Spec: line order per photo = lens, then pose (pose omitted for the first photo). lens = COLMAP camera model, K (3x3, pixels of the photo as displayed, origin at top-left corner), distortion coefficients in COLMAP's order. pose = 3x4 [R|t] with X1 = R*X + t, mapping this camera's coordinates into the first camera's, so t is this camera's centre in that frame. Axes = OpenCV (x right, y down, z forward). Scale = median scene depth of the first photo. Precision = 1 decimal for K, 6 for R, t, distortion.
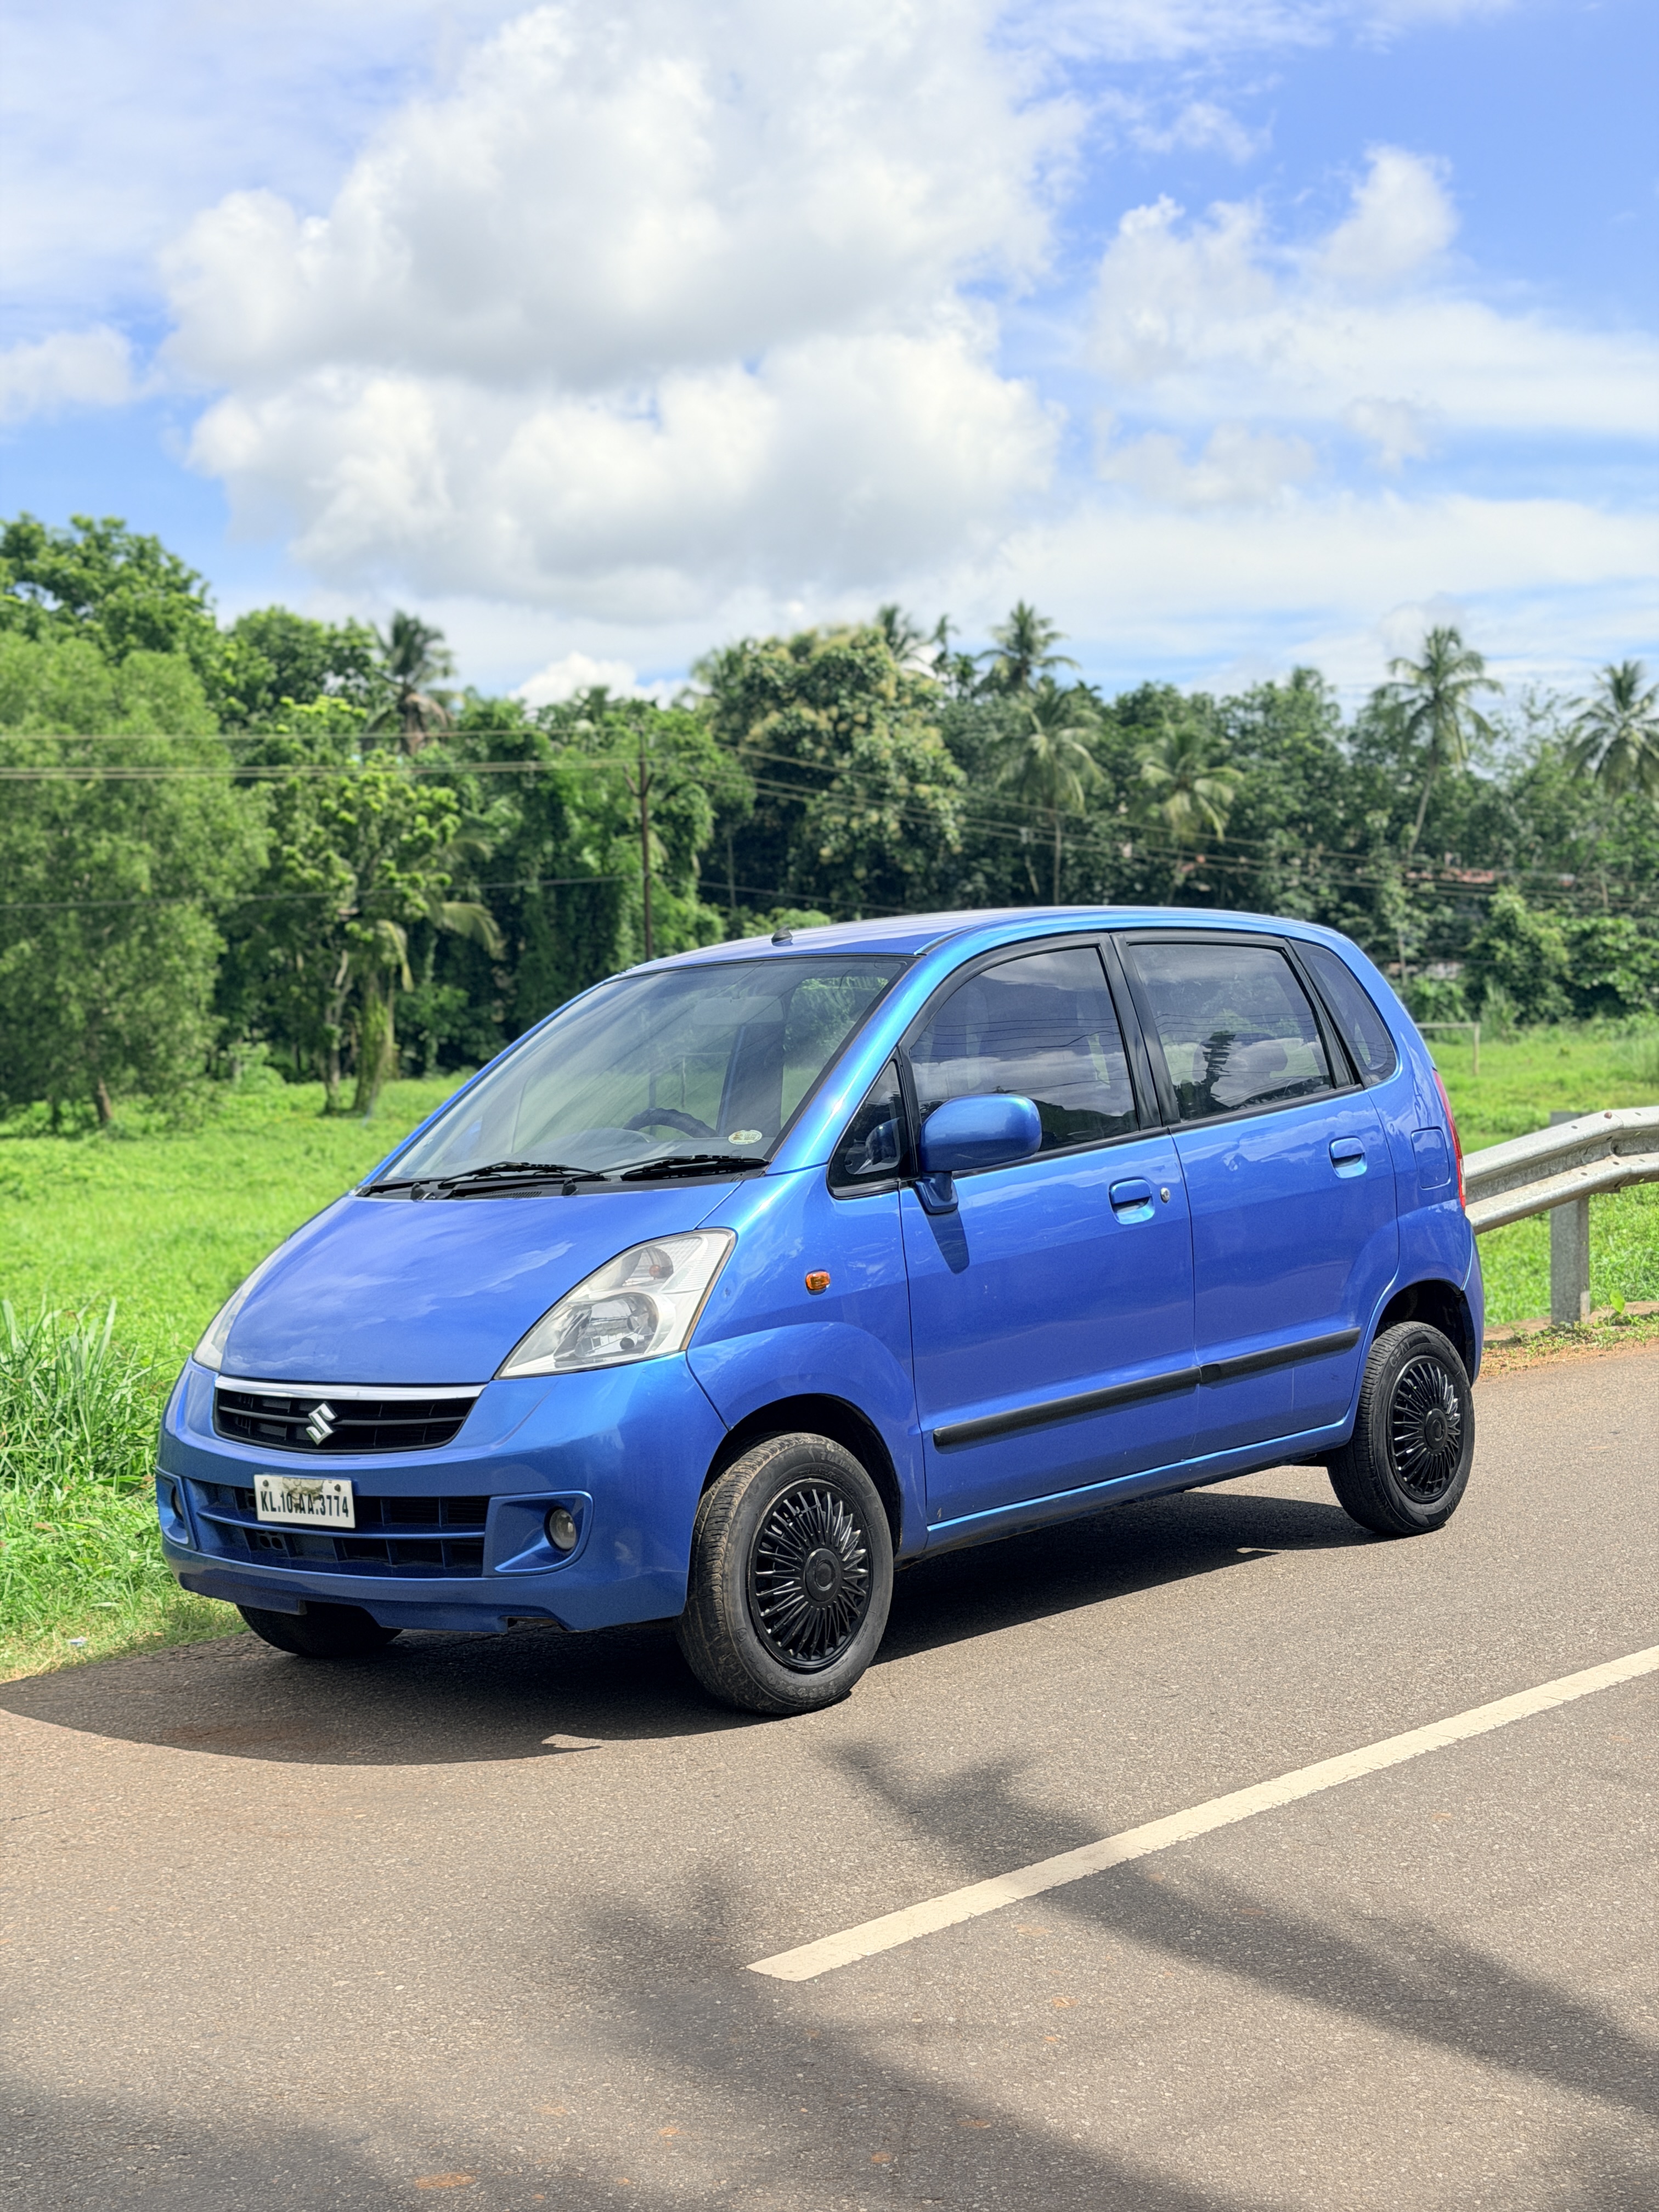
lens RADIAL K [[3111.9, 0, 829.5], [0, 3111.9, 1106.0], [0, 0, 1]] dist [0.165711, -0.284950]
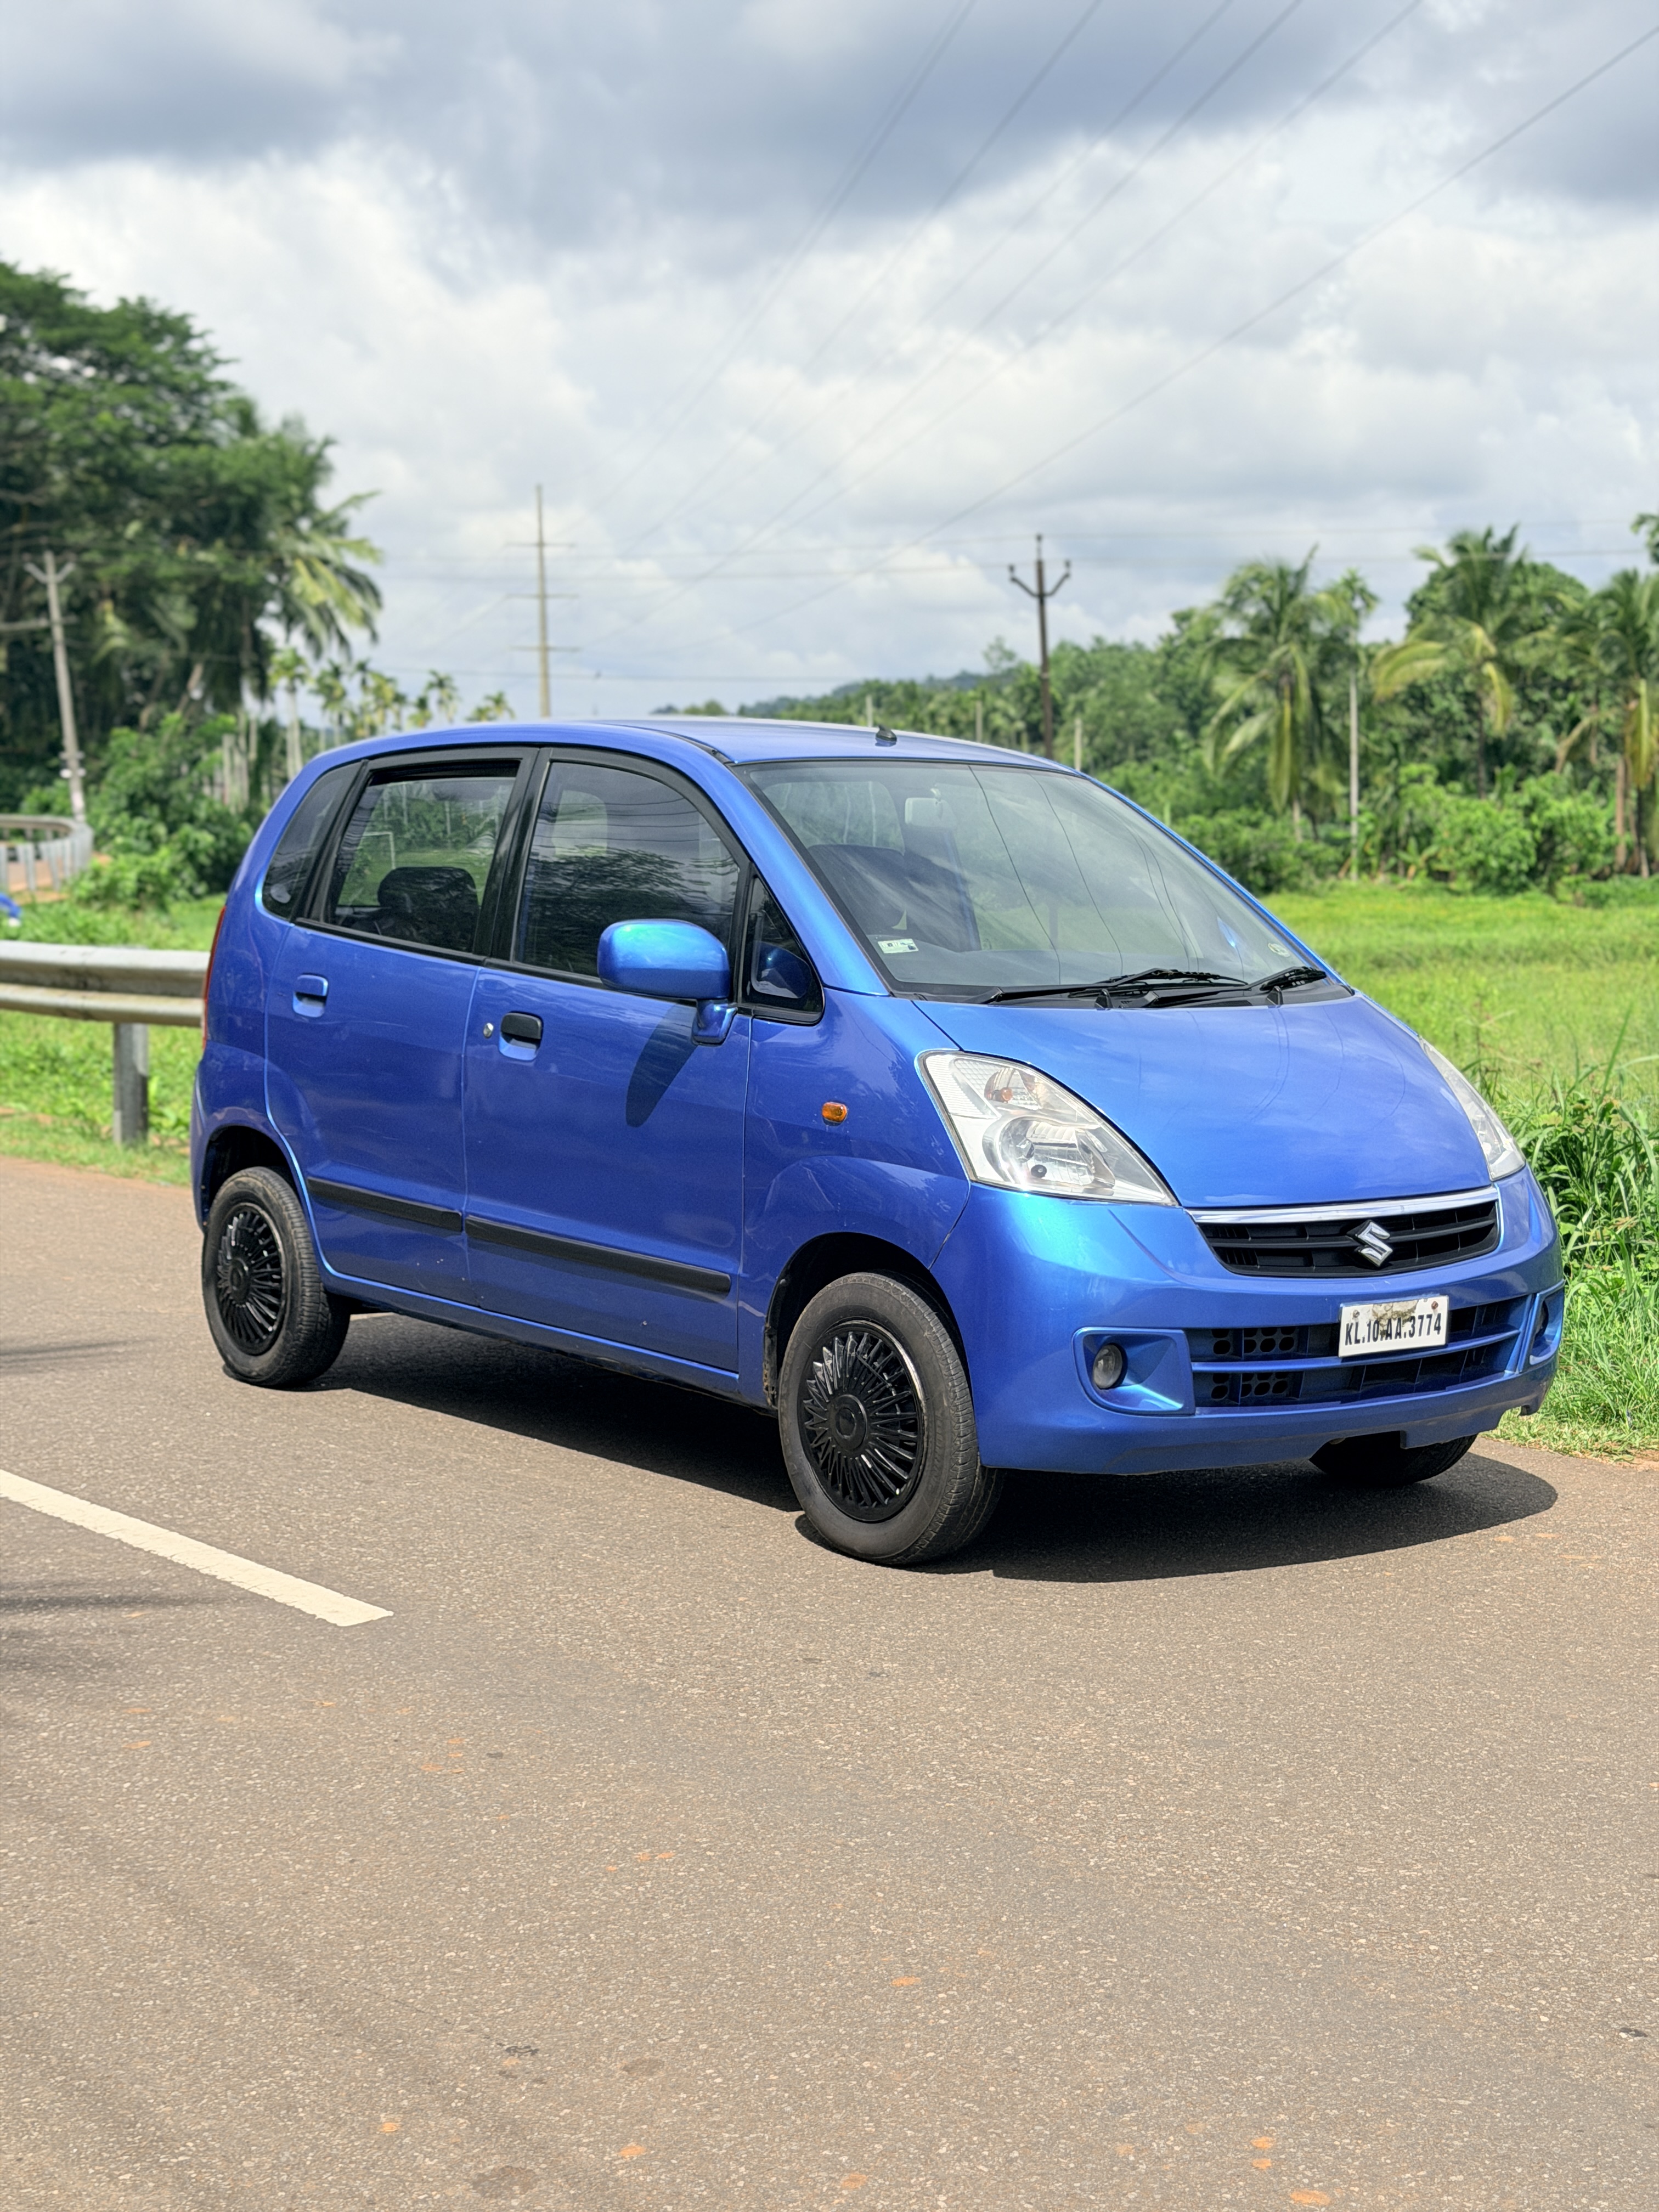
lens RADIAL K [[3111.9, 0, 829.5], [0, 3111.9, 1106.0], [0, 0, 1]] dist [0.165711, -0.284950]
pose [[0.120504, -0.014361, 0.992609, -1.102787], [-0.022293, 0.999604, 0.017169, 0.048004], [-0.992462, -0.024197, 0.120137, 1.047474]]
